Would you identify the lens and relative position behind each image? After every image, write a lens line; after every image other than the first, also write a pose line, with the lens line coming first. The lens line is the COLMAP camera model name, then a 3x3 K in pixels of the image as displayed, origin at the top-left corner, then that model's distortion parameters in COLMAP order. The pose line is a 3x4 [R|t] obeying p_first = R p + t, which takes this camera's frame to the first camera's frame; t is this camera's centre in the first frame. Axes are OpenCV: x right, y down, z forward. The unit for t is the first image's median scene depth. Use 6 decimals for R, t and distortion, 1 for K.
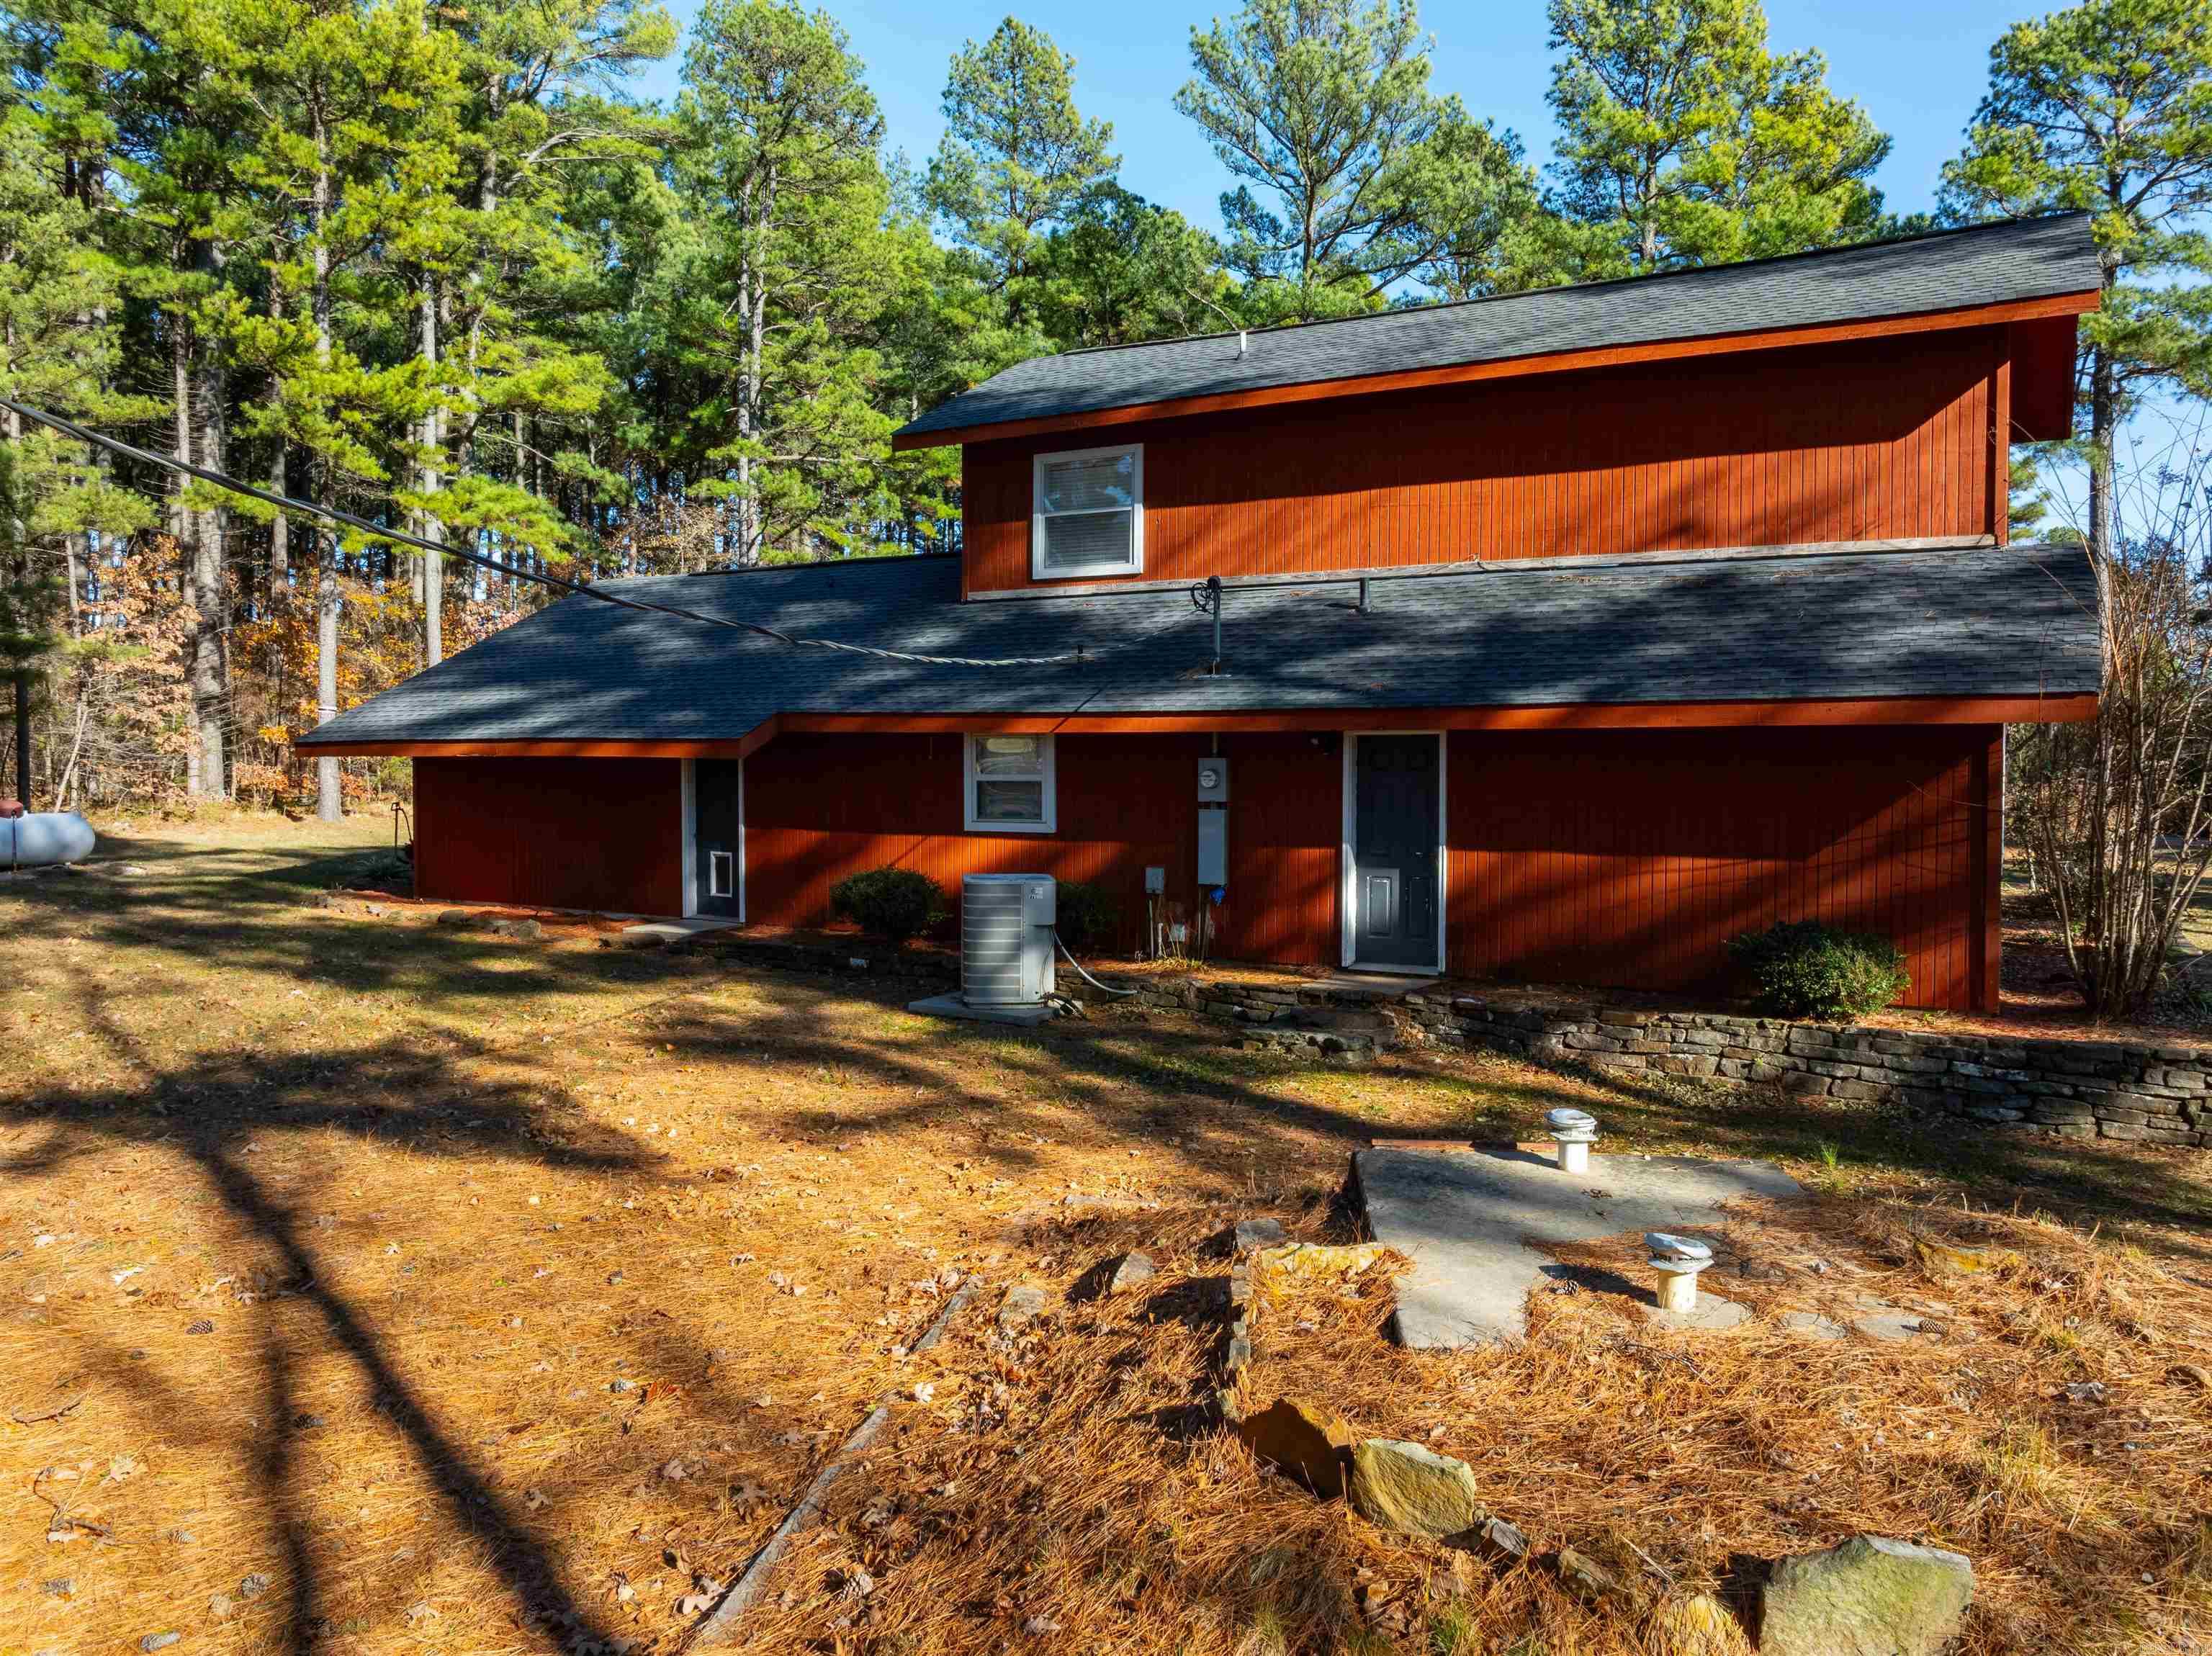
lens RADIAL K [[1569.8, 0, 1110.9], [0, 1569.8, 821.8], [0, 0, 1]] dist [-0.051452, 0.027722]
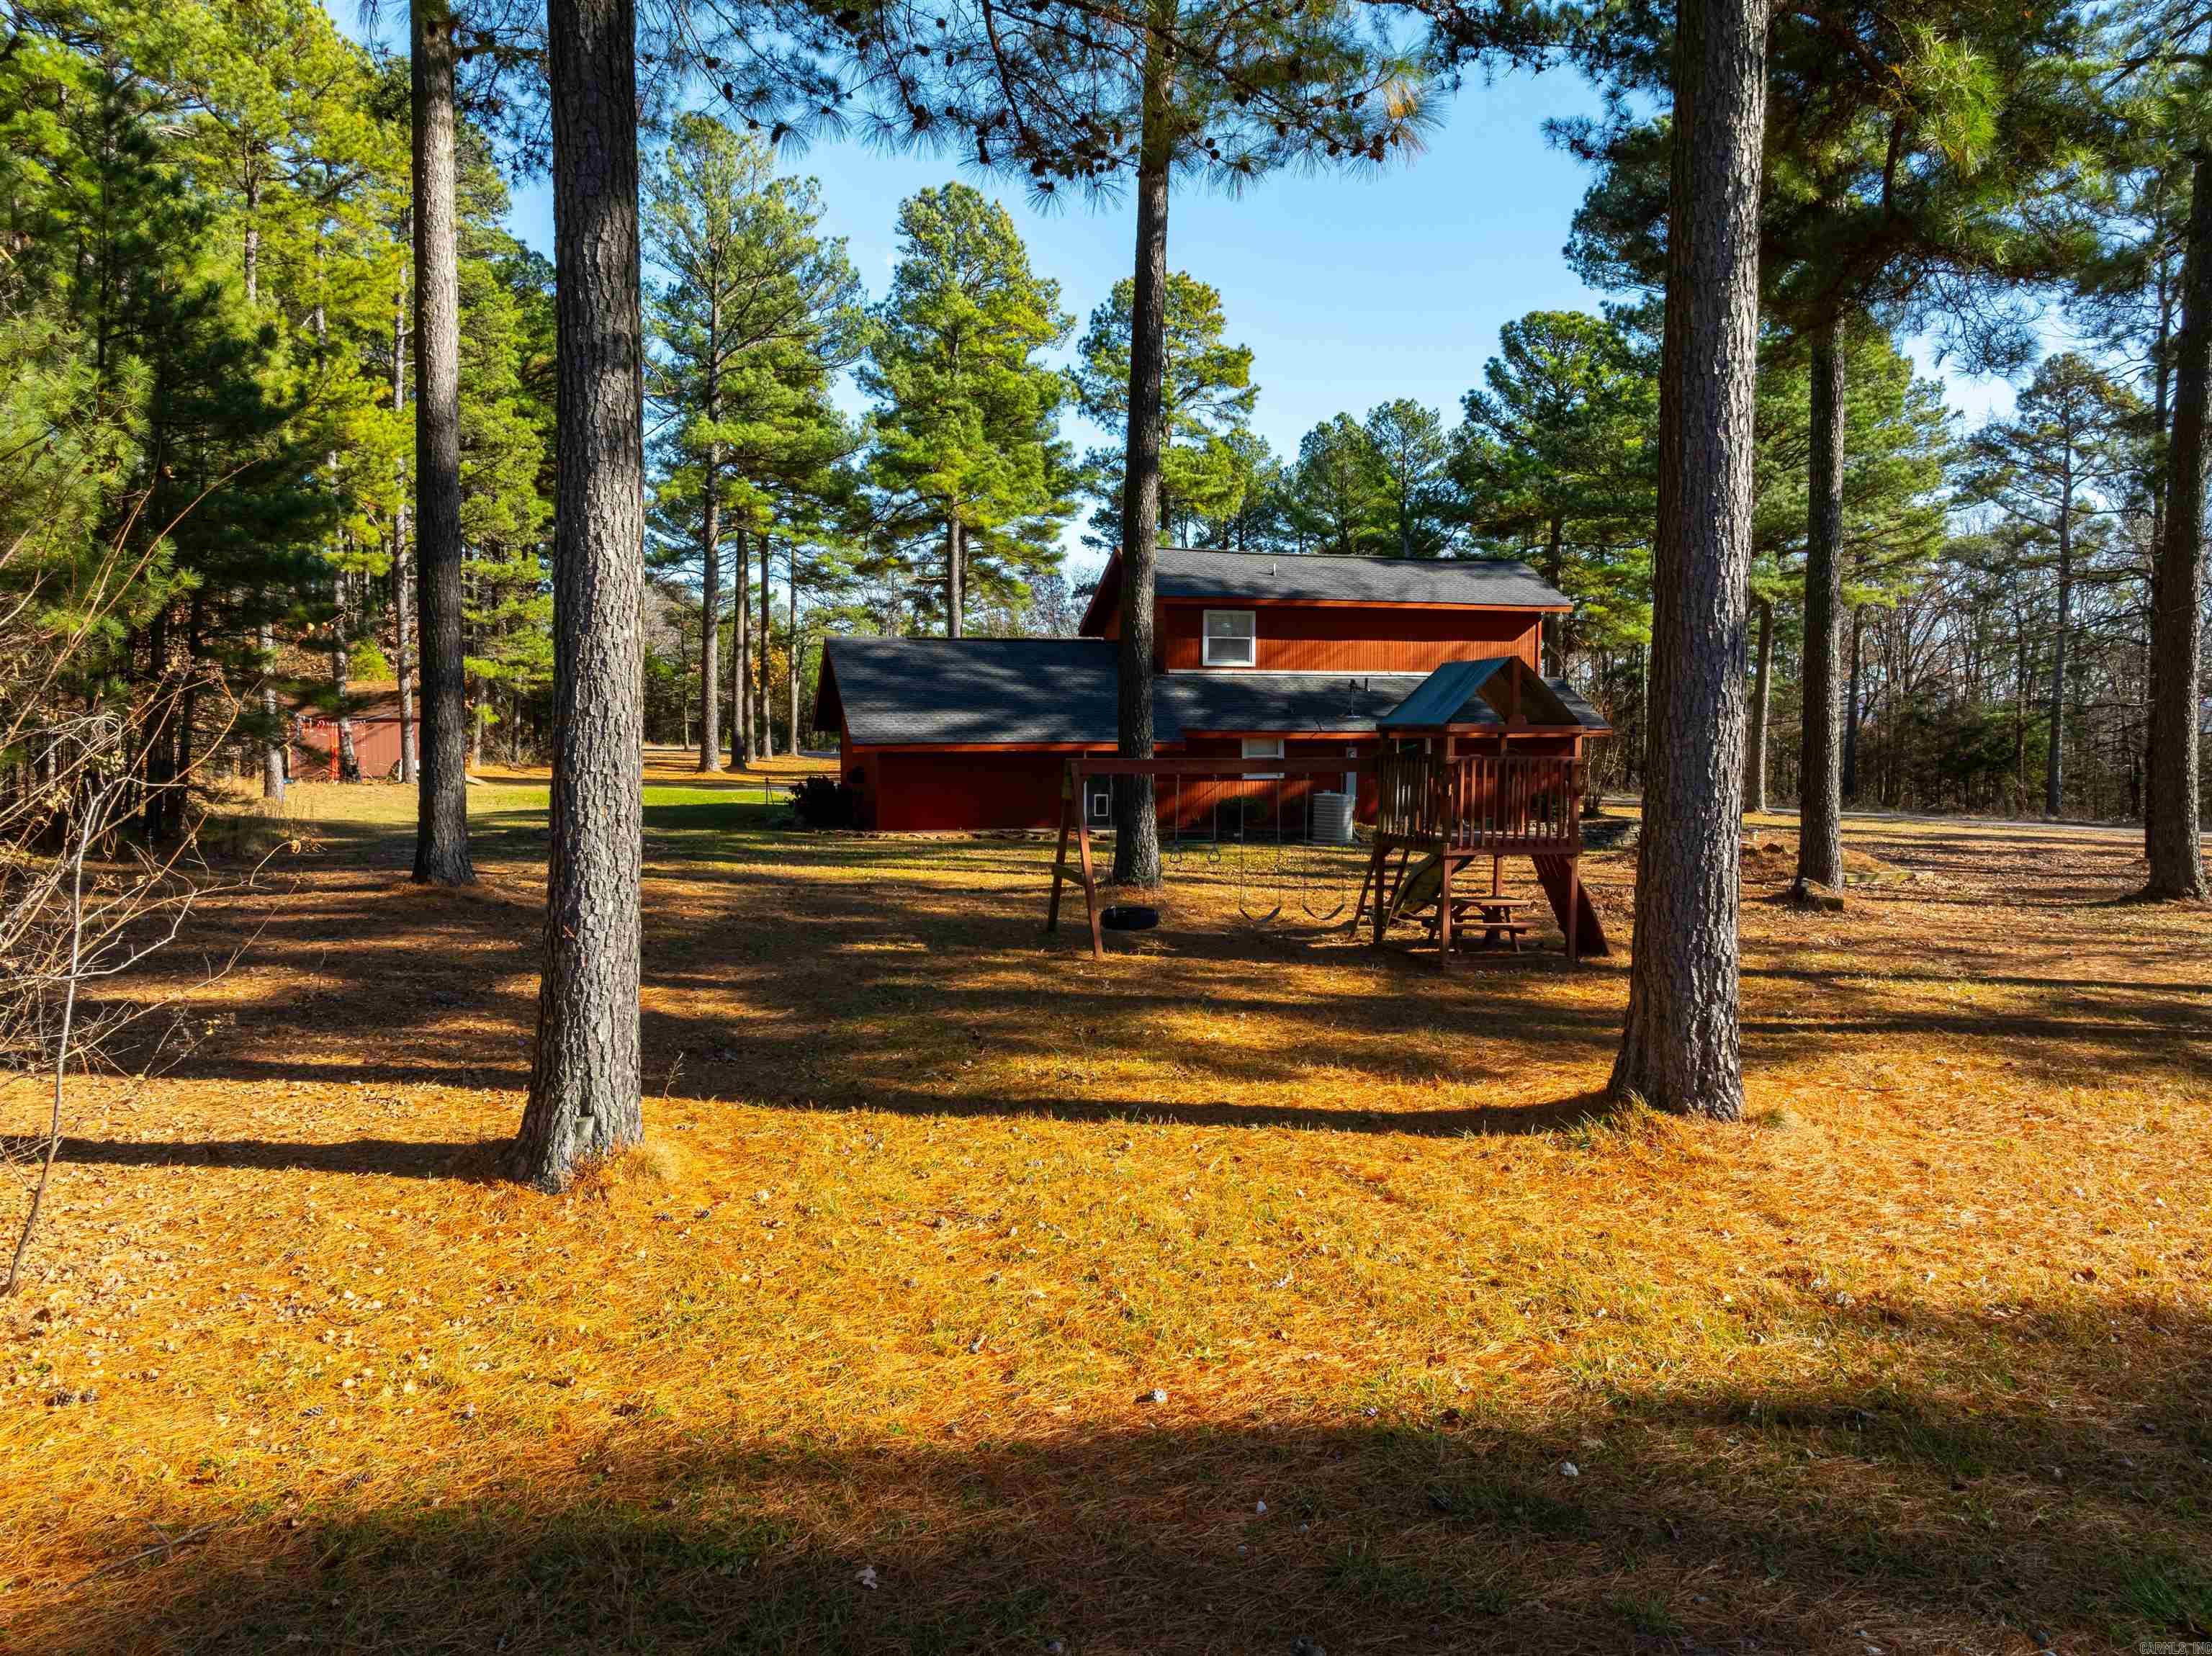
lens RADIAL K [[1569.8, 0, 1110.9], [0, 1569.8, 821.8], [0, 0, 1]] dist [-0.051452, 0.027722]
pose [[0.707950, -0.049807, 0.704504, -1.711318], [0.025194, 0.998656, 0.045286, -0.038166], [-0.705813, -0.014311, 0.708254, -0.478136]]
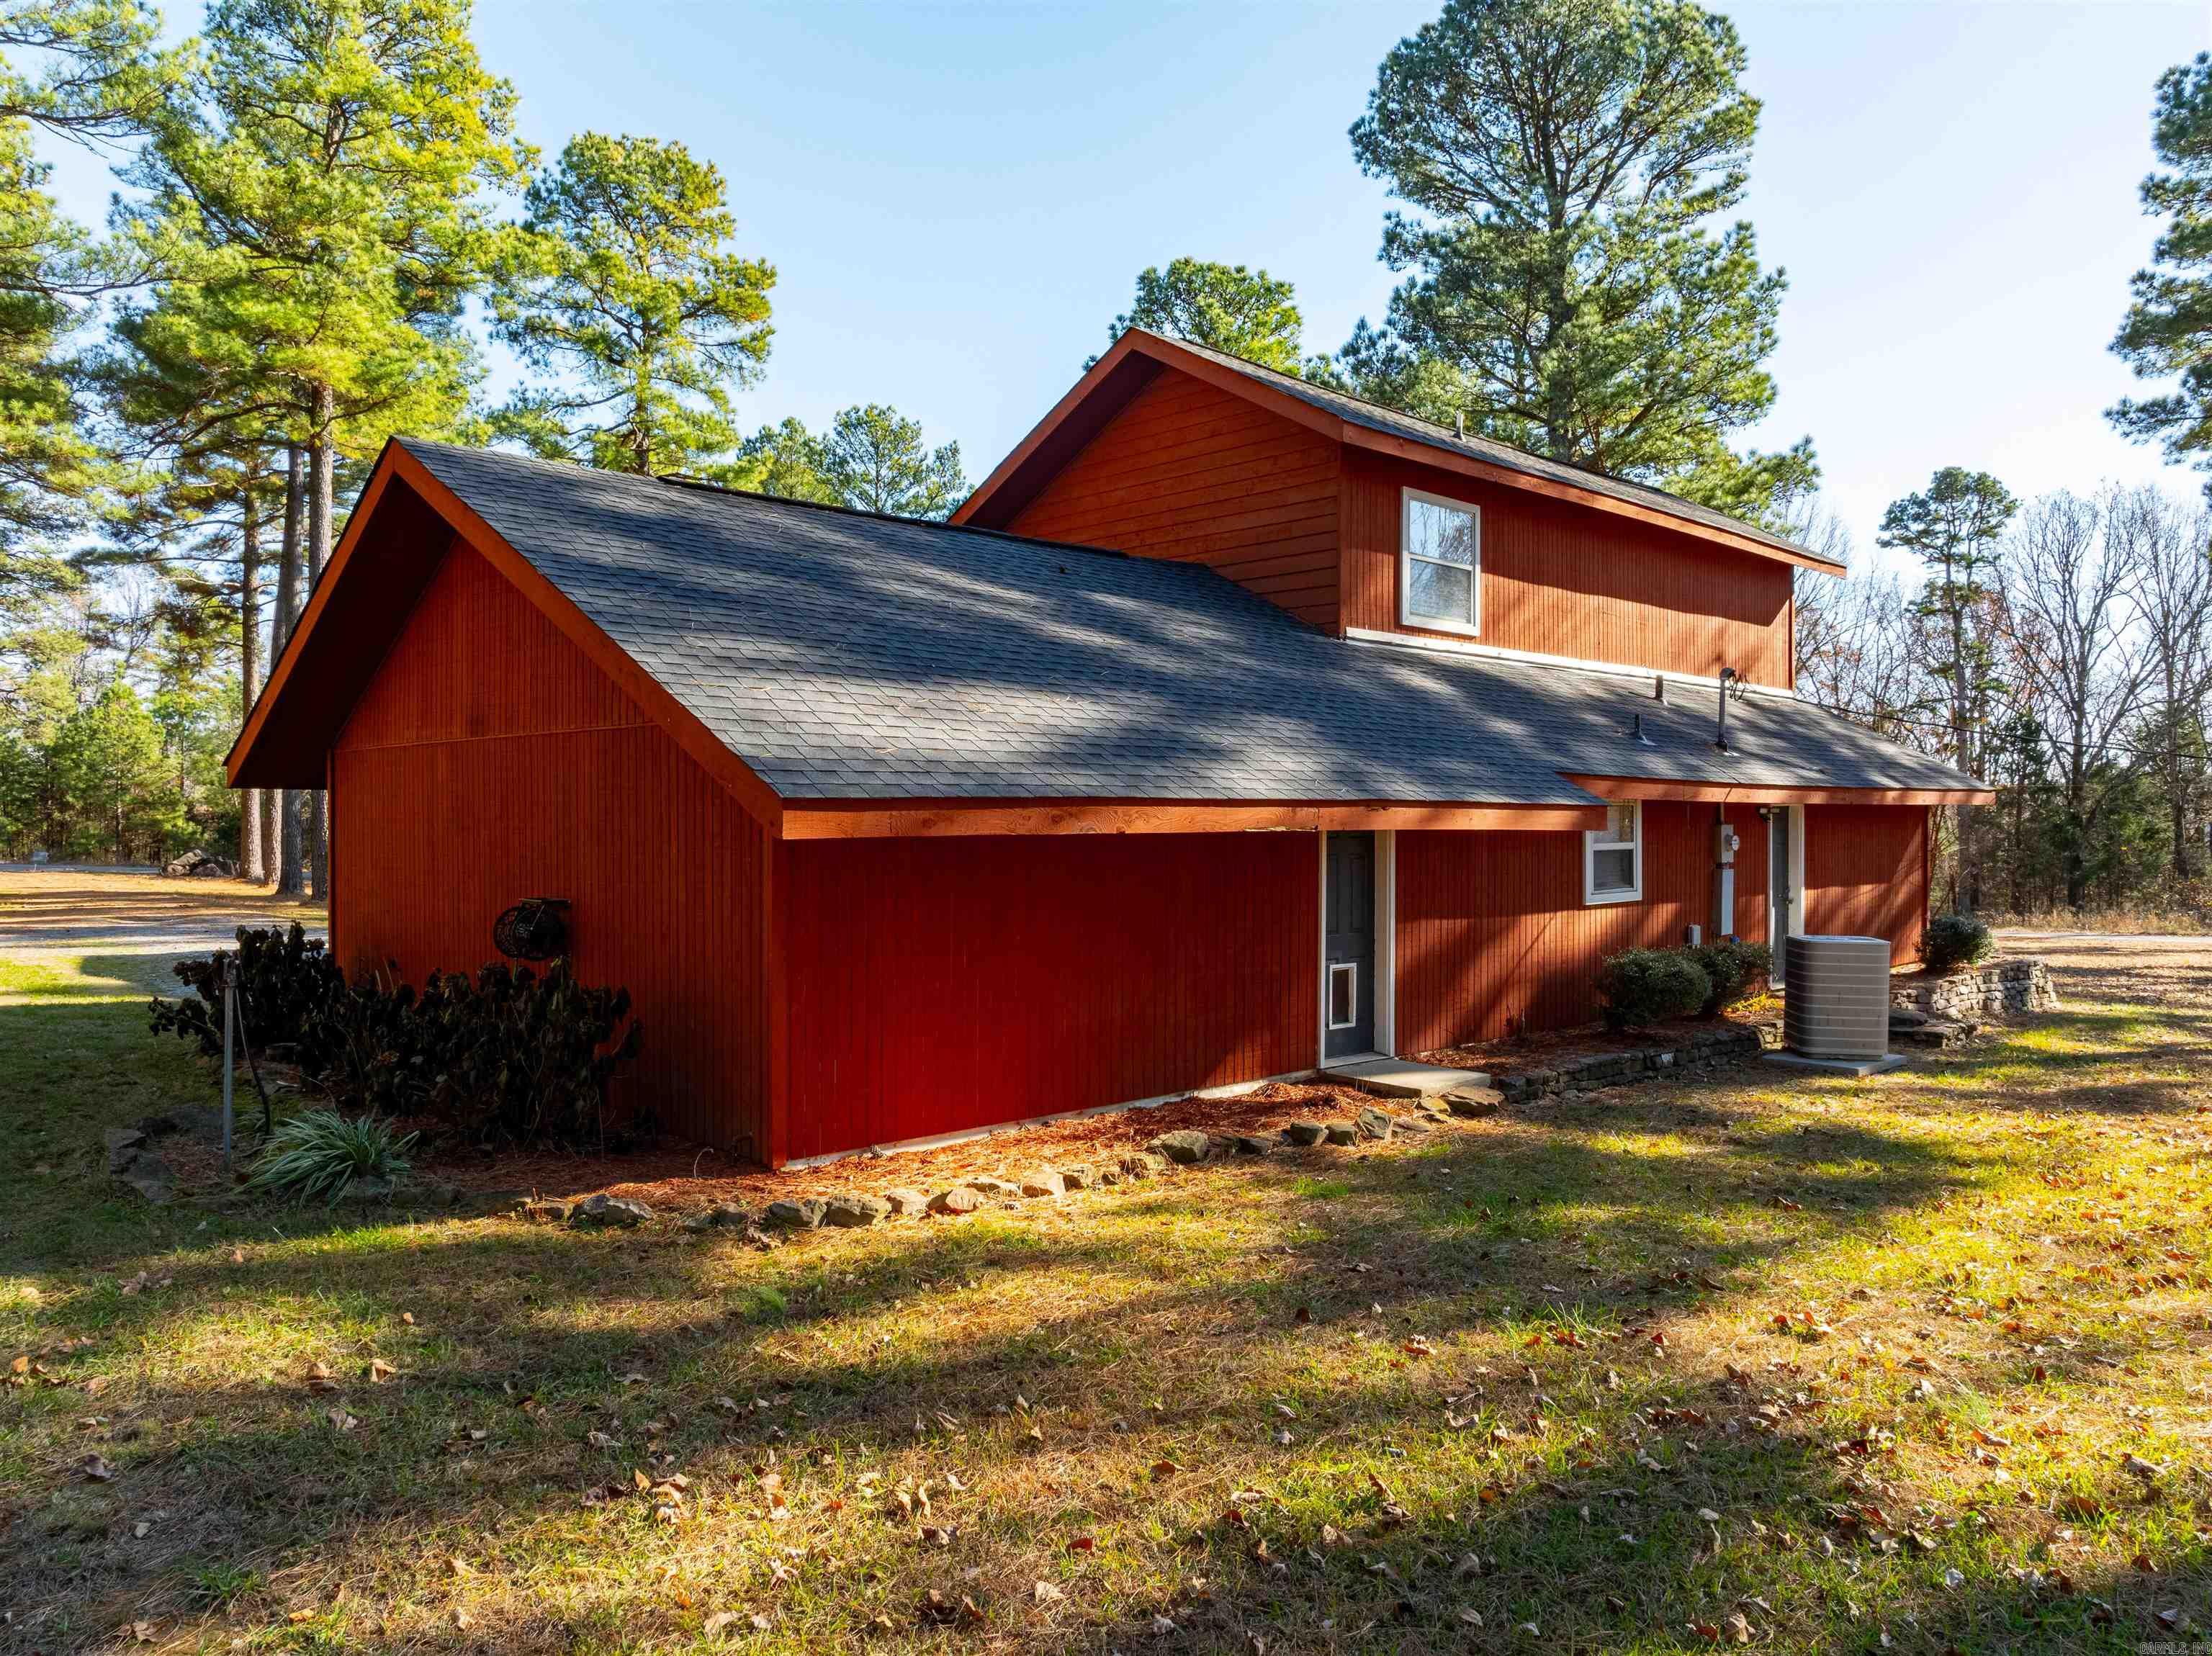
lens RADIAL K [[1569.8, 0, 1110.9], [0, 1569.8, 821.8], [0, 0, 1]] dist [-0.051452, 0.027722]
pose [[0.301055, -0.003253, 0.953601, -0.951054], [0.031960, 0.999467, -0.006680, -0.040948], [-0.953071, 0.032488, 0.300999, 0.889706]]
